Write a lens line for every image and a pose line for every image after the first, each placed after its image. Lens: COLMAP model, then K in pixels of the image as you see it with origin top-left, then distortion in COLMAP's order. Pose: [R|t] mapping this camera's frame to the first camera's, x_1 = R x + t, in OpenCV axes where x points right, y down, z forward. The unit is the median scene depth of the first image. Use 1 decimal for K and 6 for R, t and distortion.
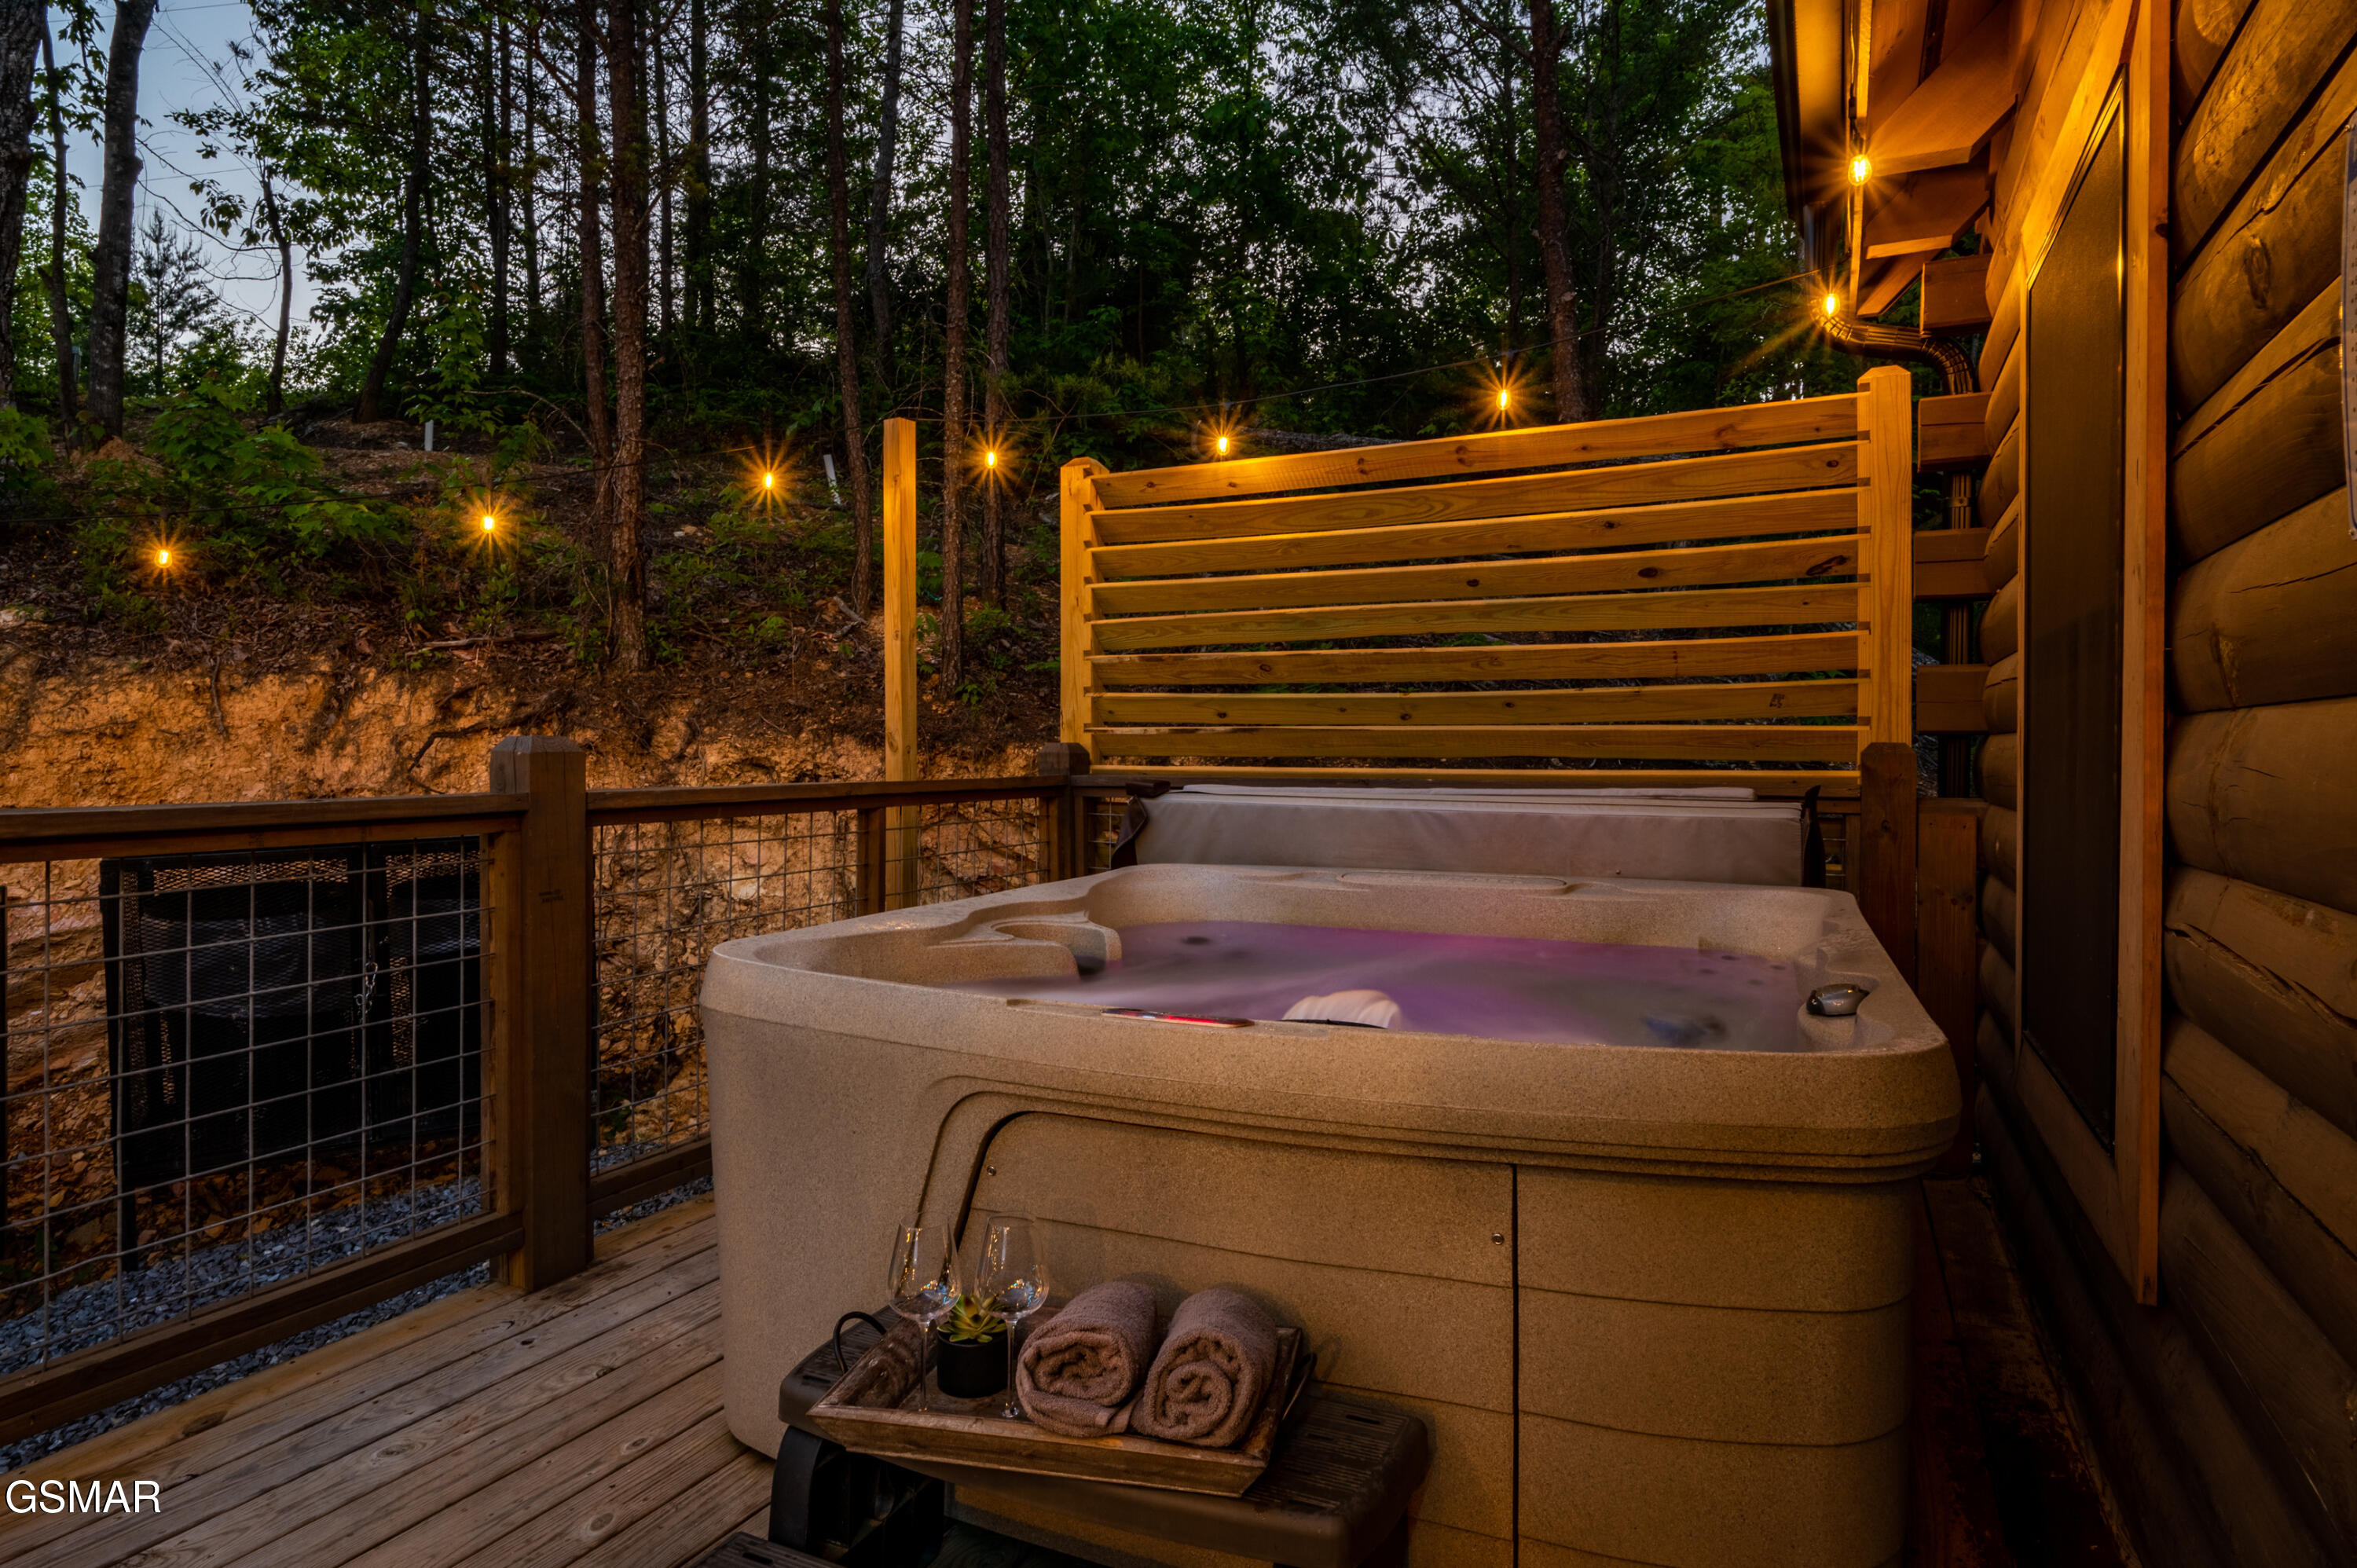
lens RADIAL K [[1326.8, 0, 1182.5], [0, 1326.8, 743.7], [0, 0, 1]] dist [0.000742, -0.000227]
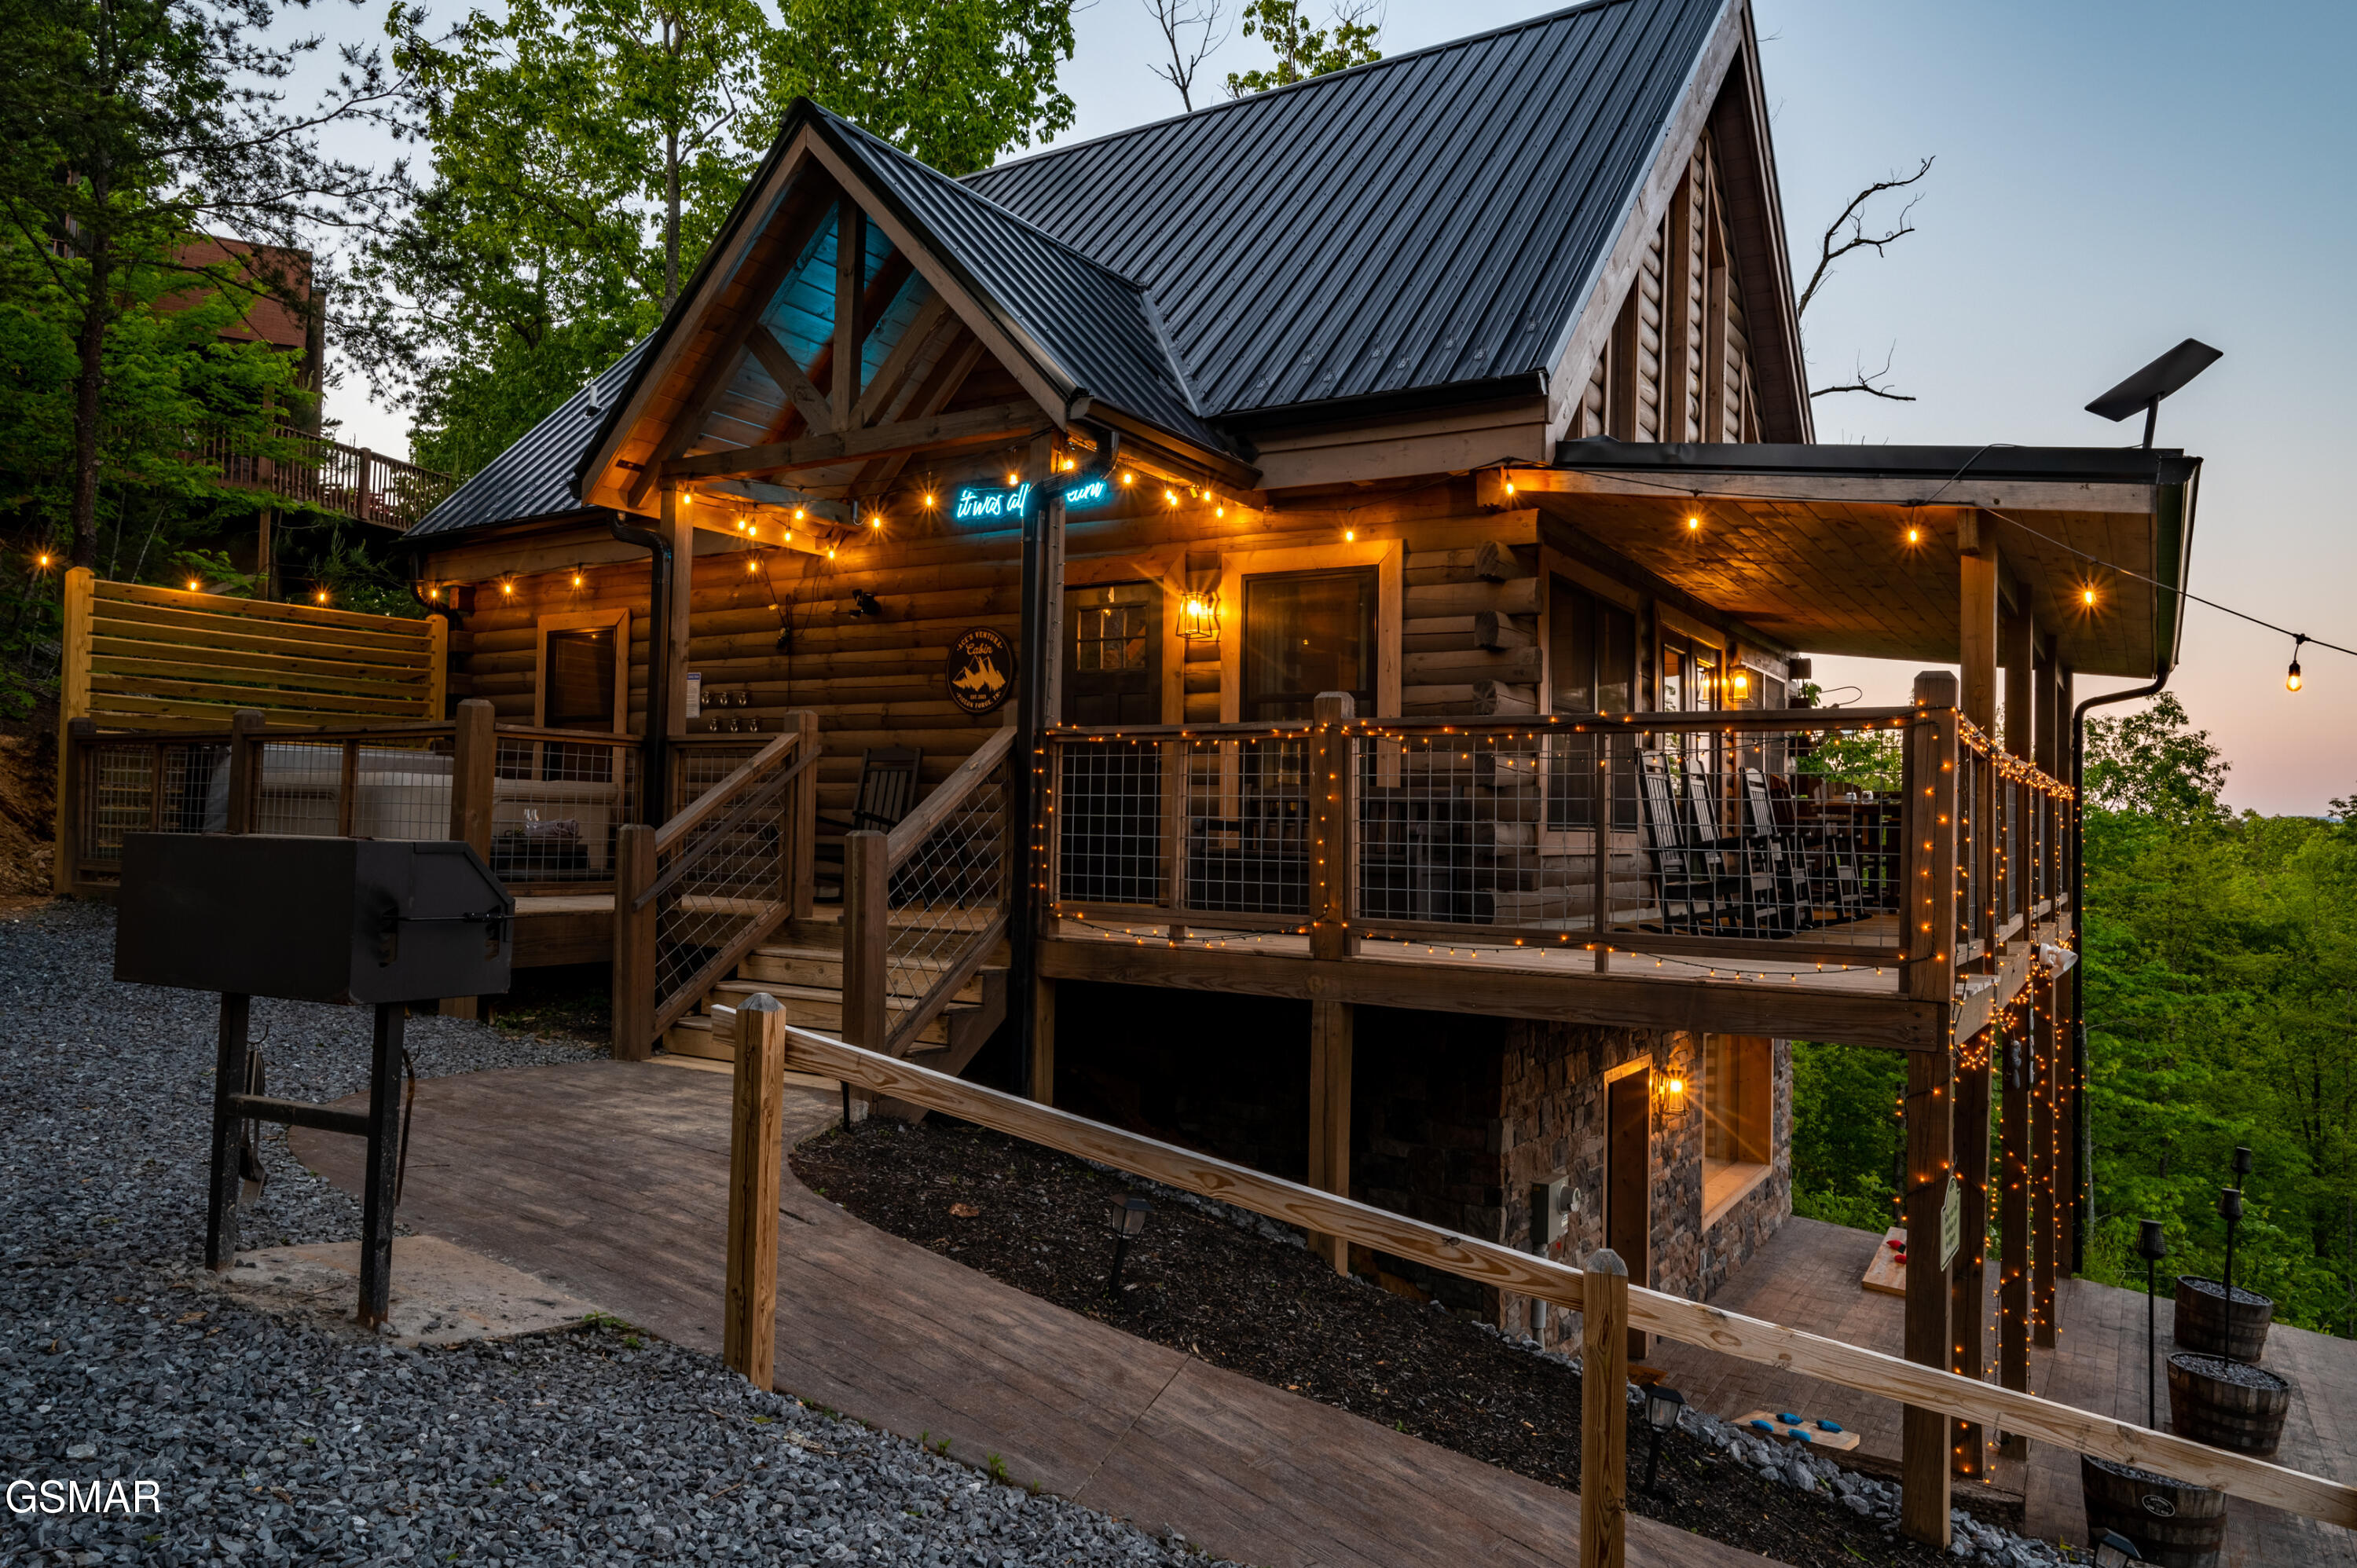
lens RADIAL K [[1509.7, 0, 1180.5], [0, 1509.7, 782.0], [0, 0, 1]] dist [-0.002021, -0.001316]
pose [[0.139321, 0.032221, 0.989723, -2.672933], [-0.028422, 0.999189, -0.028529, 0.148708], [-0.989839, -0.024155, 0.140123, -1.189913]]
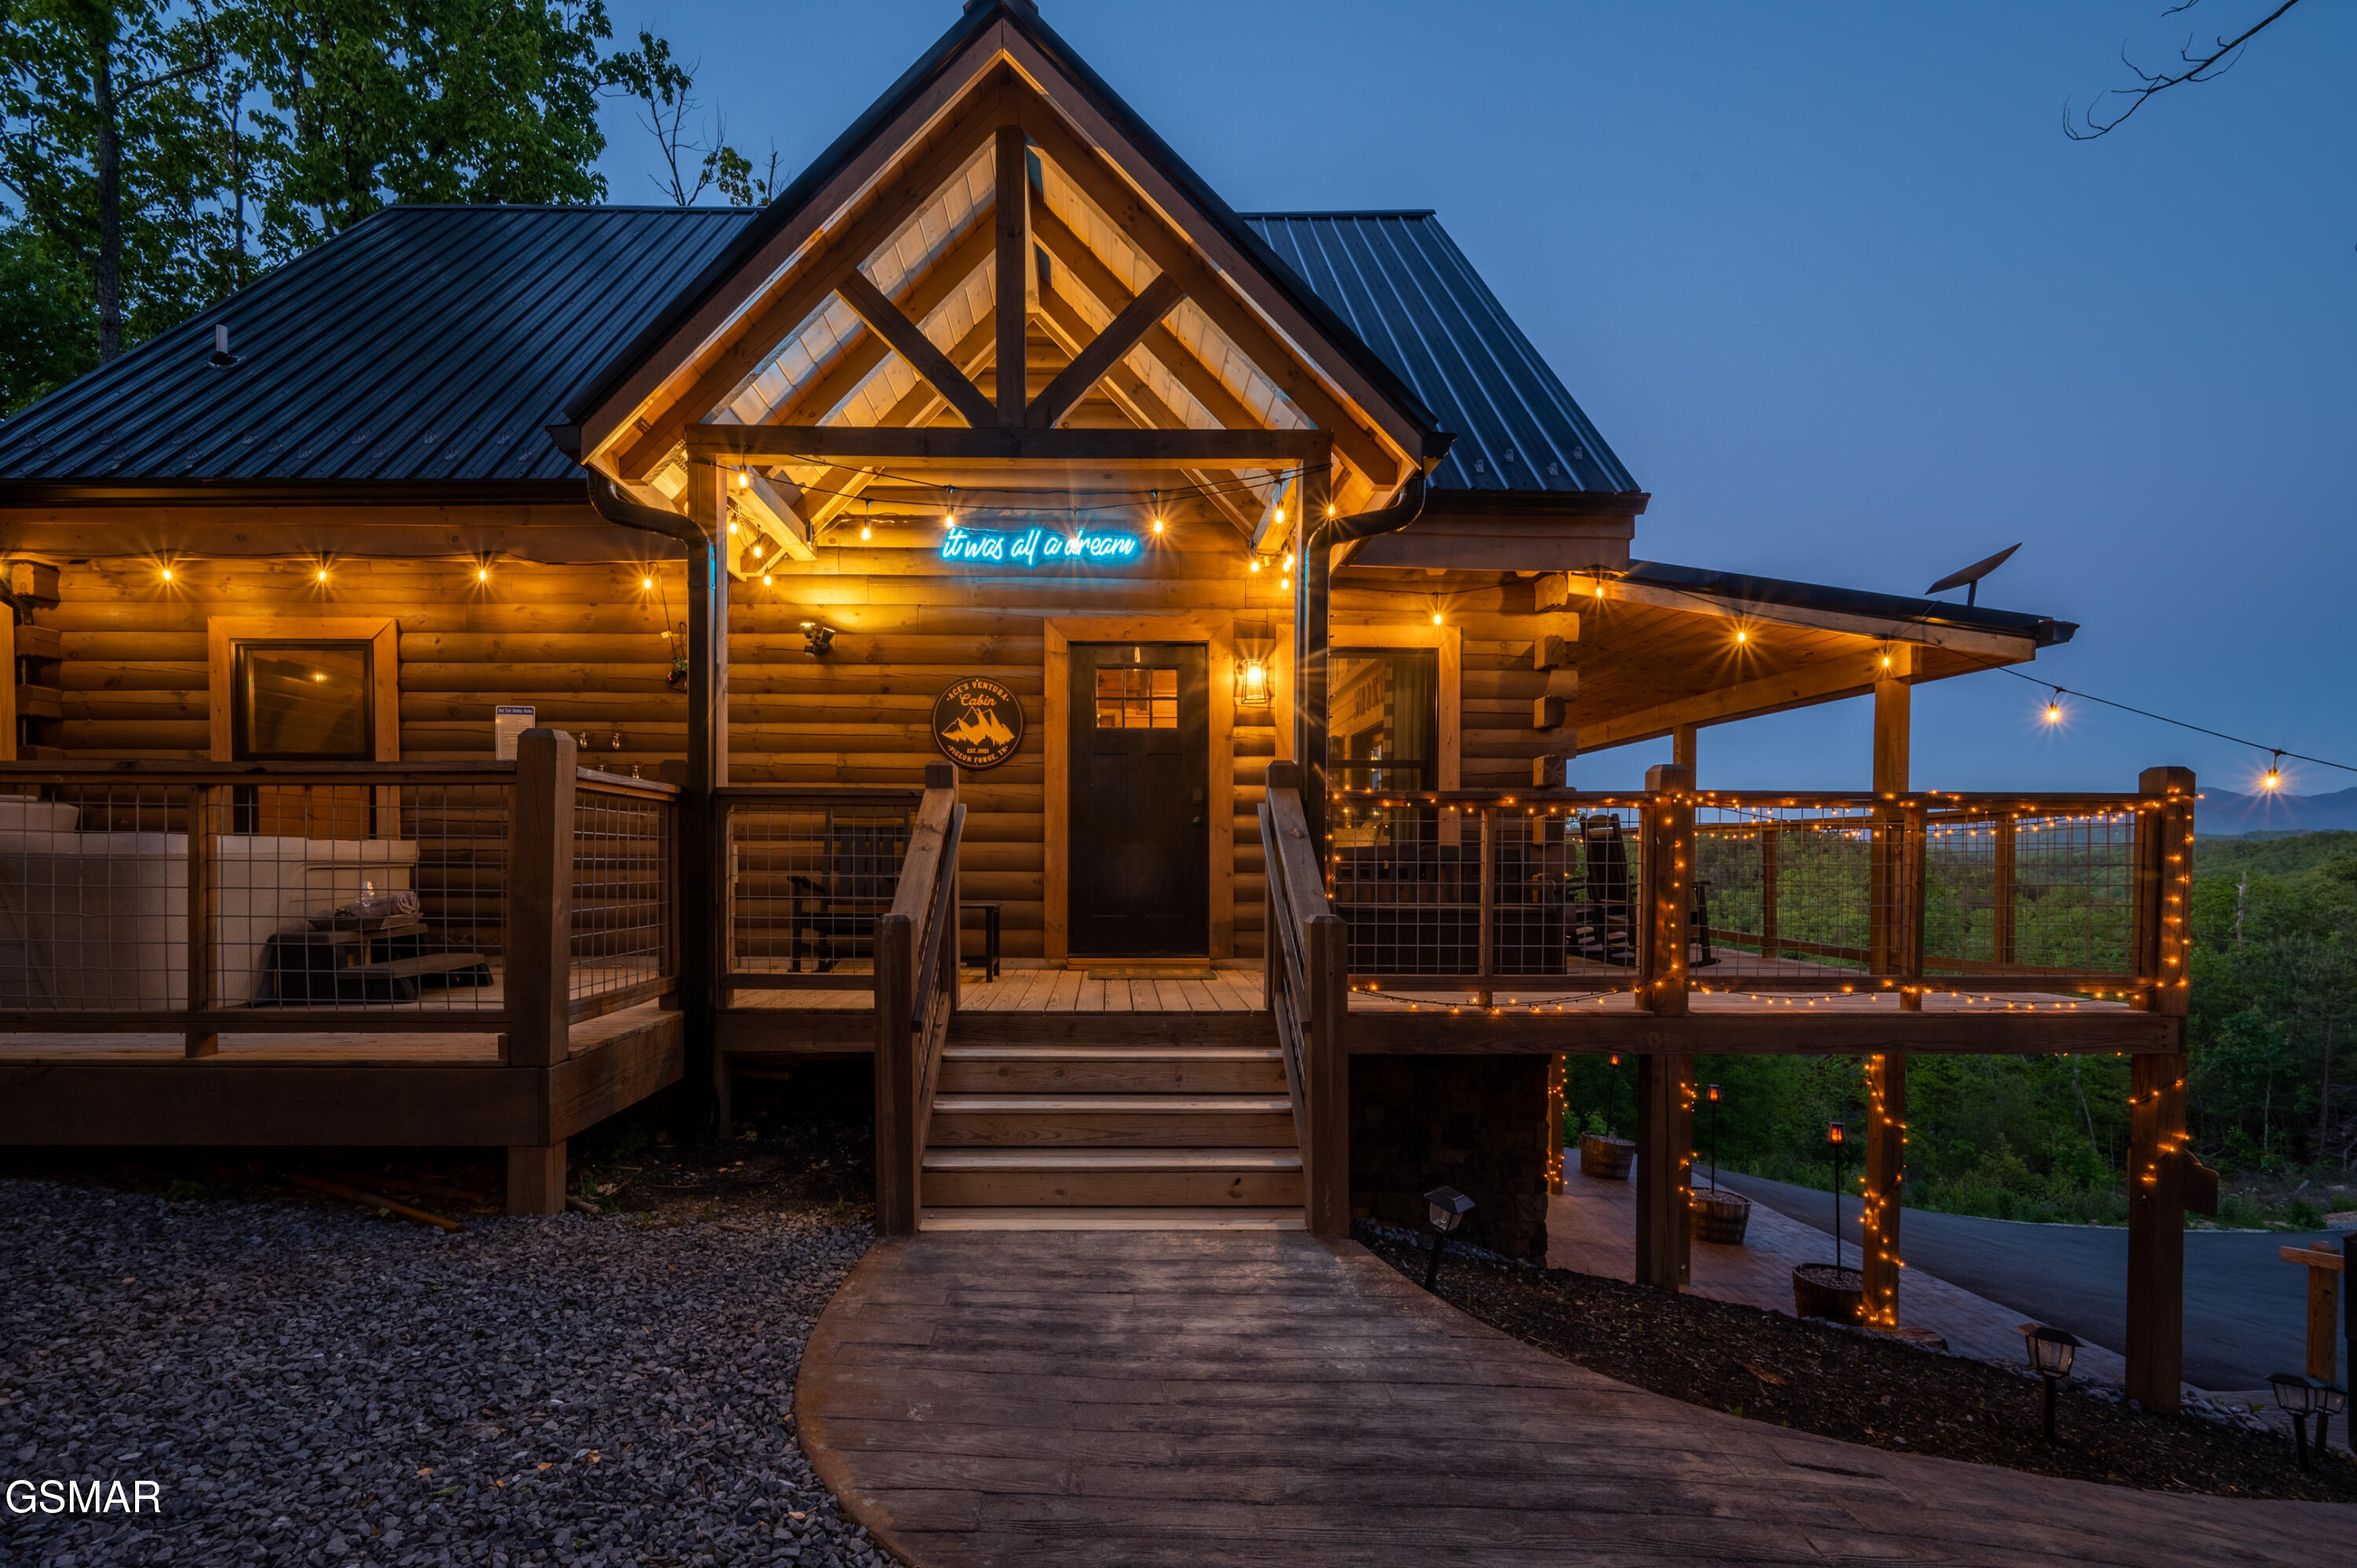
lens RADIAL K [[1032.5, 0, 1115.1], [0, 1032.5, 888.2], [0, 0, 1]] dist [-0.001784, 0.001337]
pose [[-0.414041, -0.029072, 0.909794, -1.784734], [-0.011597, 0.999577, 0.026663, 0.115421], [-0.910184, 0.000489, -0.414203, 0.037002]]
